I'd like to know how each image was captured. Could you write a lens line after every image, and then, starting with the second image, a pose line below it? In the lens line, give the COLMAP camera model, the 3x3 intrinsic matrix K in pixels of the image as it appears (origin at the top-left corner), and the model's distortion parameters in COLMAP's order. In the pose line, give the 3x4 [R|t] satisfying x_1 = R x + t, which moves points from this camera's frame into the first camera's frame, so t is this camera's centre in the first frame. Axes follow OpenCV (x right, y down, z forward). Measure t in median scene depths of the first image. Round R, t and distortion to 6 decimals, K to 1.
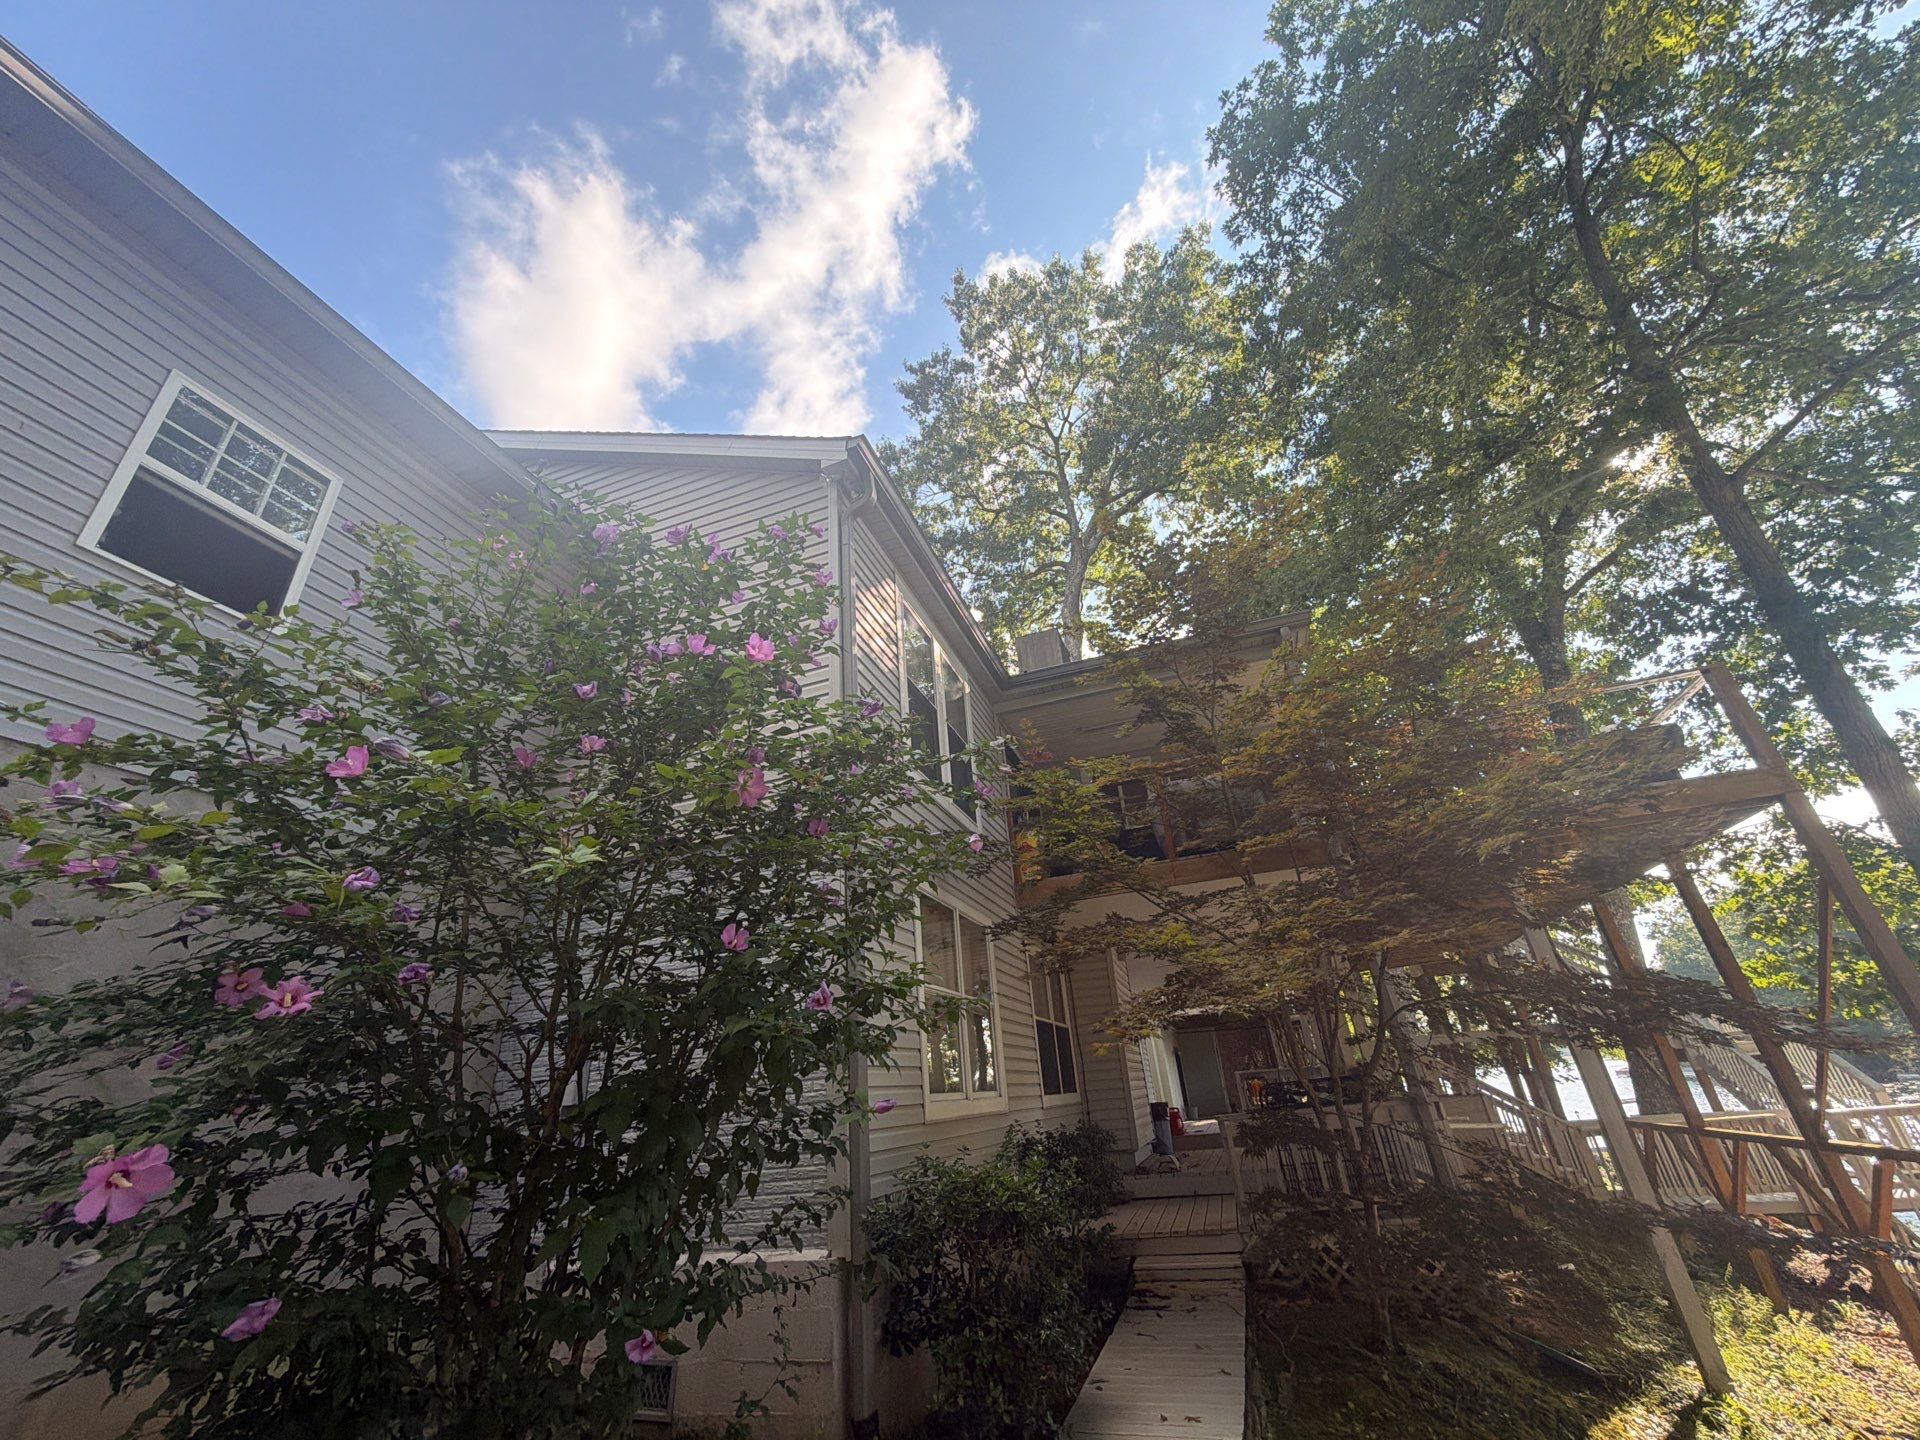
lens RADIAL K [[764.9, 0, 958.1], [0, 764.9, 723.4], [0, 0, 1]] dist [0.000670, 0.000366]
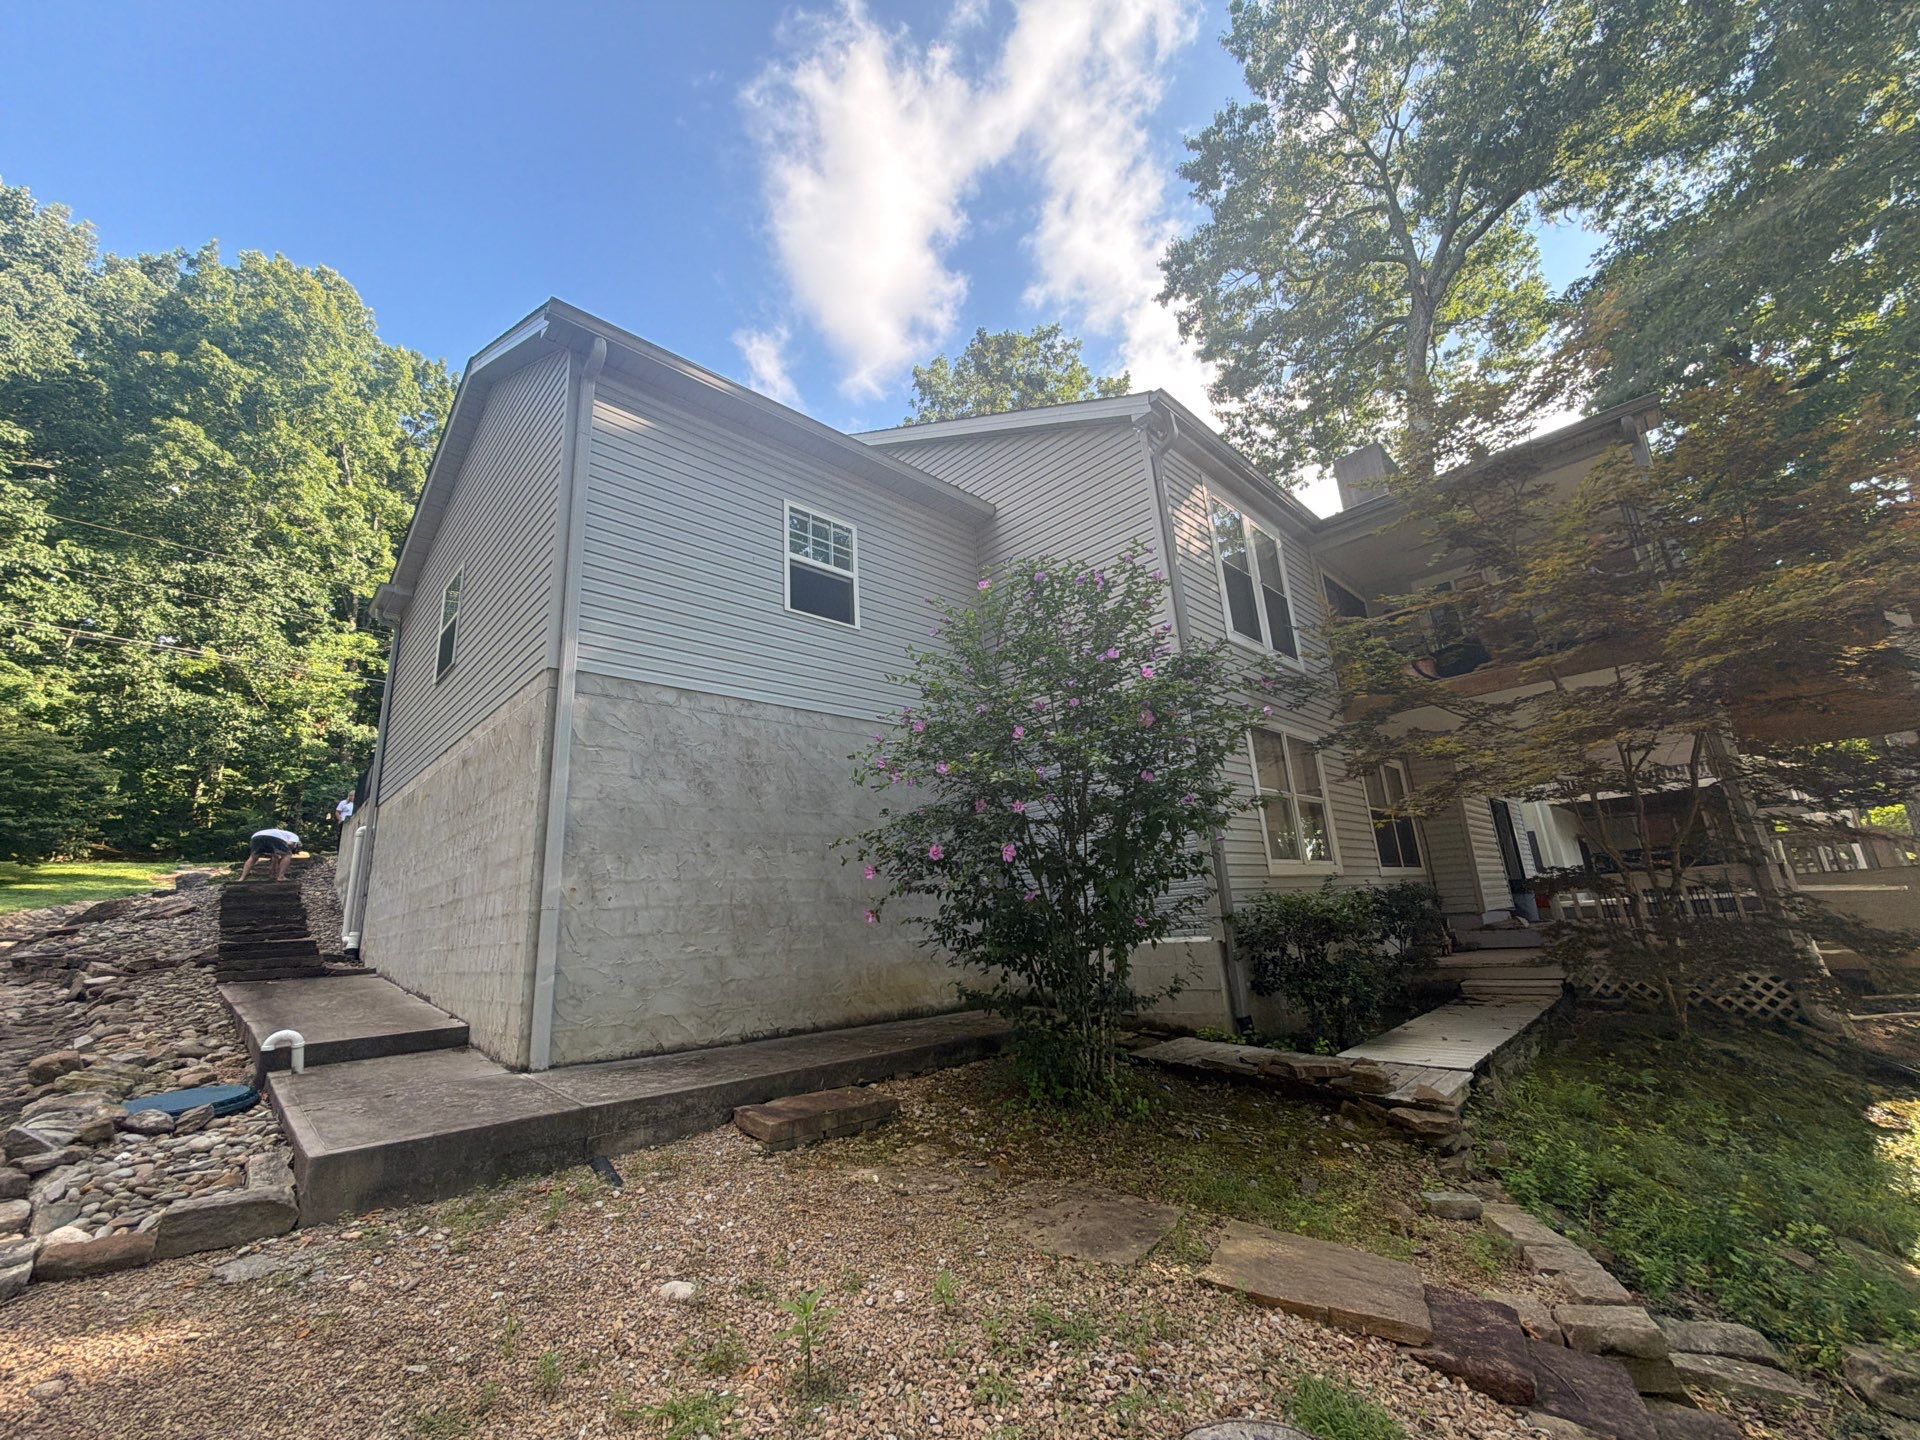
lens RADIAL K [[764.9, 0, 963.7], [0, 764.9, 720.9], [0, 0, 1]] dist [0.000670, 0.000366]
pose [[0.900126, -0.095724, -0.424983, 0.058079], [0.191335, 0.963298, 0.188277, -0.116777], [0.391363, -0.250788, 0.885404, -0.338294]]
